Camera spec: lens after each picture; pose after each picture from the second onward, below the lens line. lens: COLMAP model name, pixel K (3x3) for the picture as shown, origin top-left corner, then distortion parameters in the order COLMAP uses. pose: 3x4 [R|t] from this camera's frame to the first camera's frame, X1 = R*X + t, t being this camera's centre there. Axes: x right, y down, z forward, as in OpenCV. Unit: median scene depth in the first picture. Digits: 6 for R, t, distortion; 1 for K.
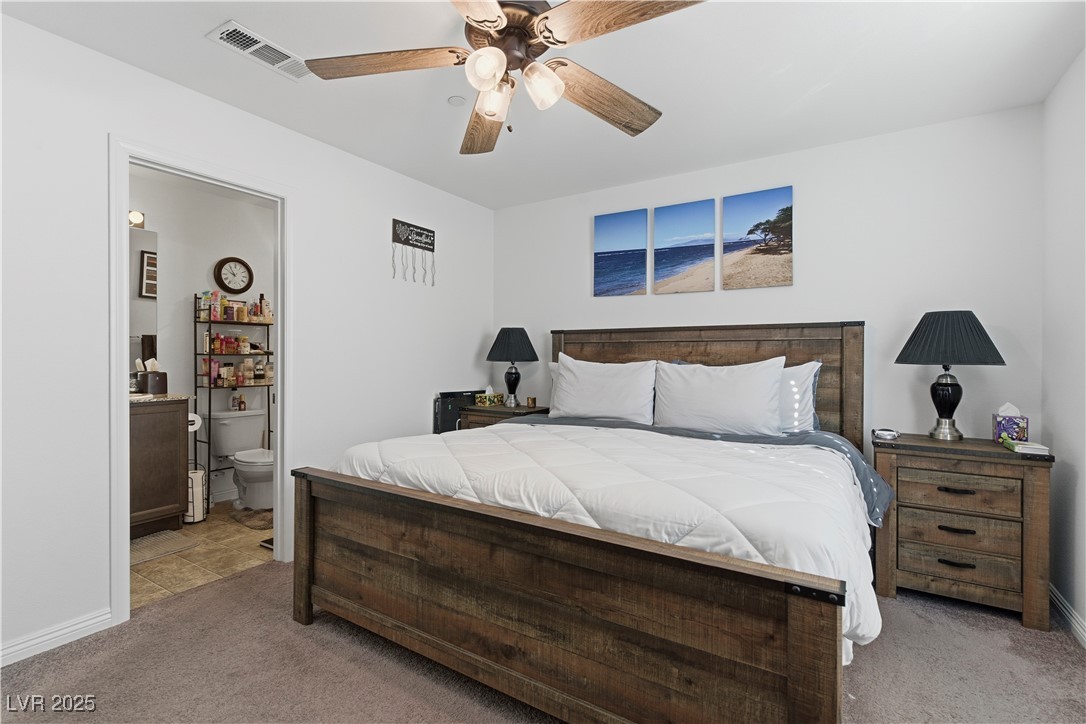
lens RADIAL K [[499.0, 0, 537.6], [0, 499.0, 355.6], [0, 0, 1]] dist [0.000201, -0.000834]
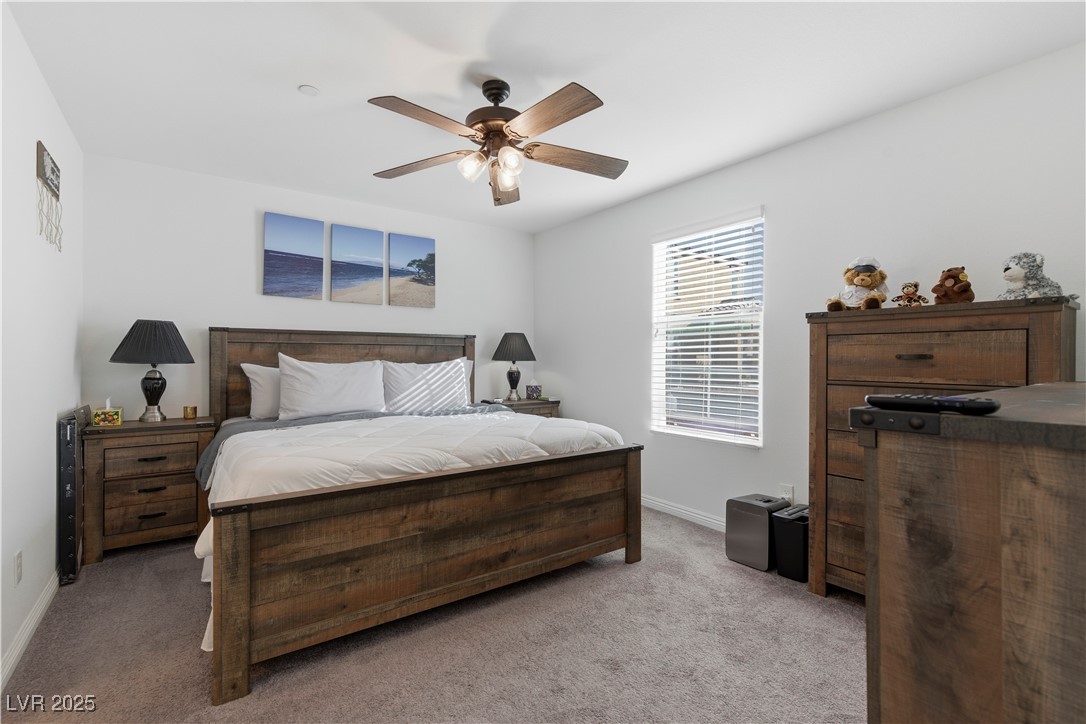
lens RADIAL K [[499.0, 0, 537.6], [0, 499.0, 355.6], [0, 0, 1]] dist [0.000201, -0.000834]
pose [[0.355491, 0.001276, 0.934679, -0.769780], [0.000458, 0.999999, -0.001539, 0.000547], [-0.934680, 0.000975, 0.355490, 0.210868]]
